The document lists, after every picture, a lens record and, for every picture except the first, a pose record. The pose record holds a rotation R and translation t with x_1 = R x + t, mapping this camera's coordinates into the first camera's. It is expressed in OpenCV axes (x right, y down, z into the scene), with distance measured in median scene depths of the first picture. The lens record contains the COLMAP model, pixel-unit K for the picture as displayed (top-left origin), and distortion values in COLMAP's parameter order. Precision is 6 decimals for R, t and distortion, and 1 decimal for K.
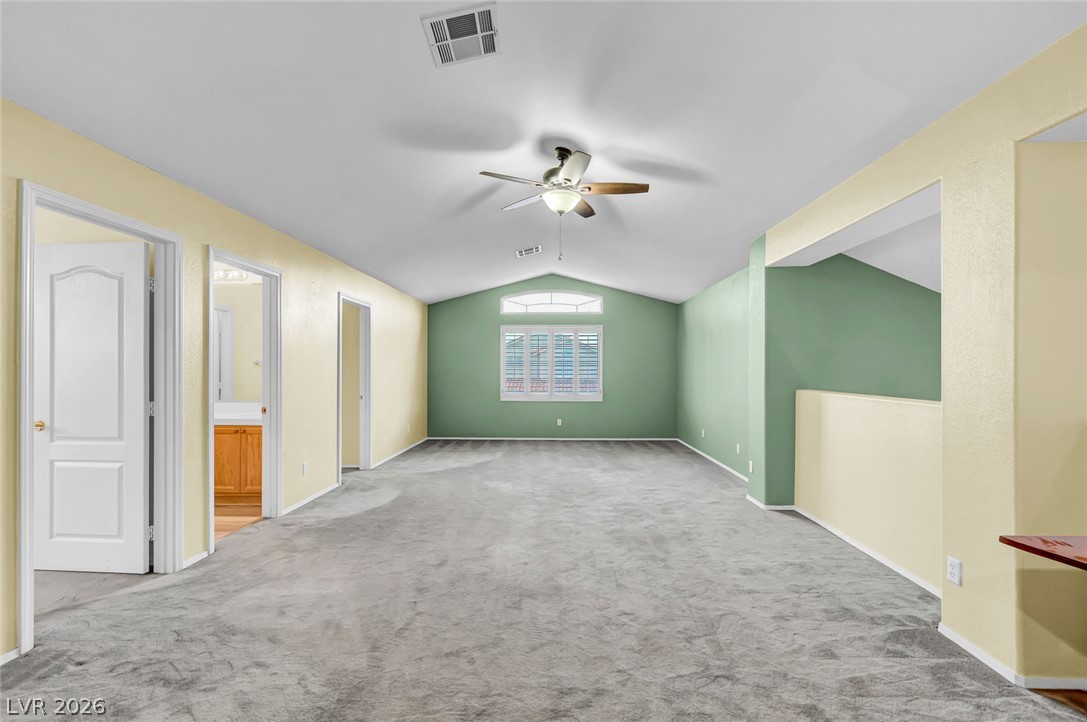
lens RADIAL K [[471.9, 0, 551.4], [0, 471.9, 368.4], [0, 0, 1]] dist [0.002238, 0.000872]
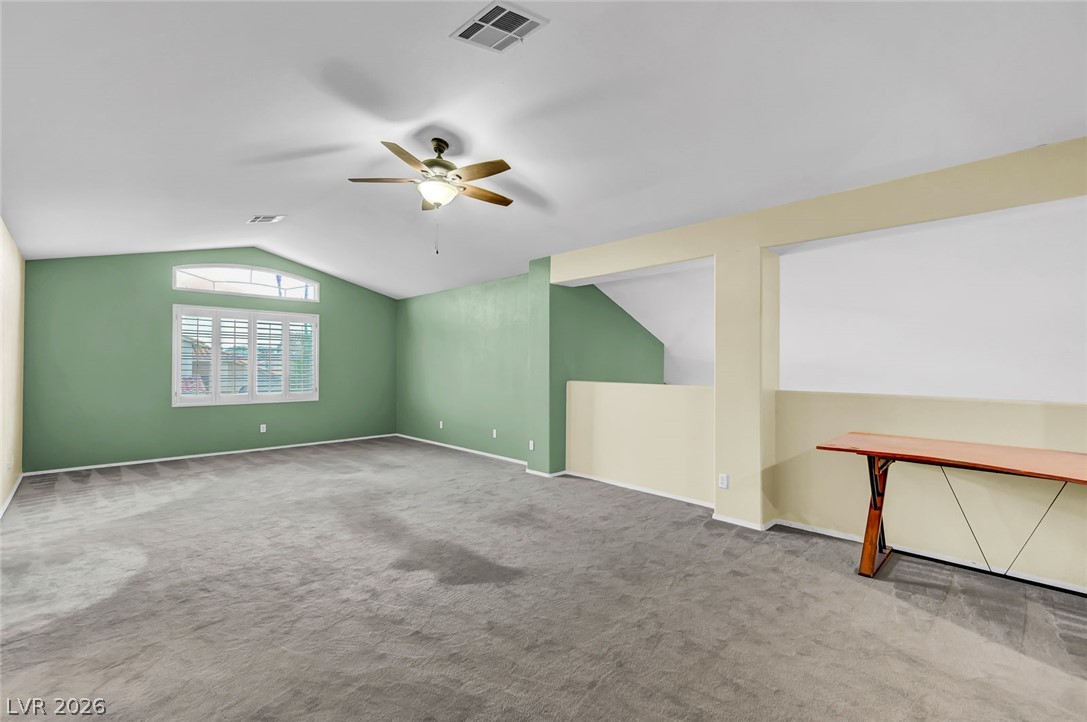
lens RADIAL K [[475.6, 0, 543.5], [0, 475.6, 361.0], [0, 0, 1]] dist [0.000795, 0.000476]
pose [[0.692576, 0.008775, 0.721291, -0.471035], [-0.005115, 0.999961, -0.007255, -0.000186], [-0.721326, 0.001335, 0.692594, 0.139584]]
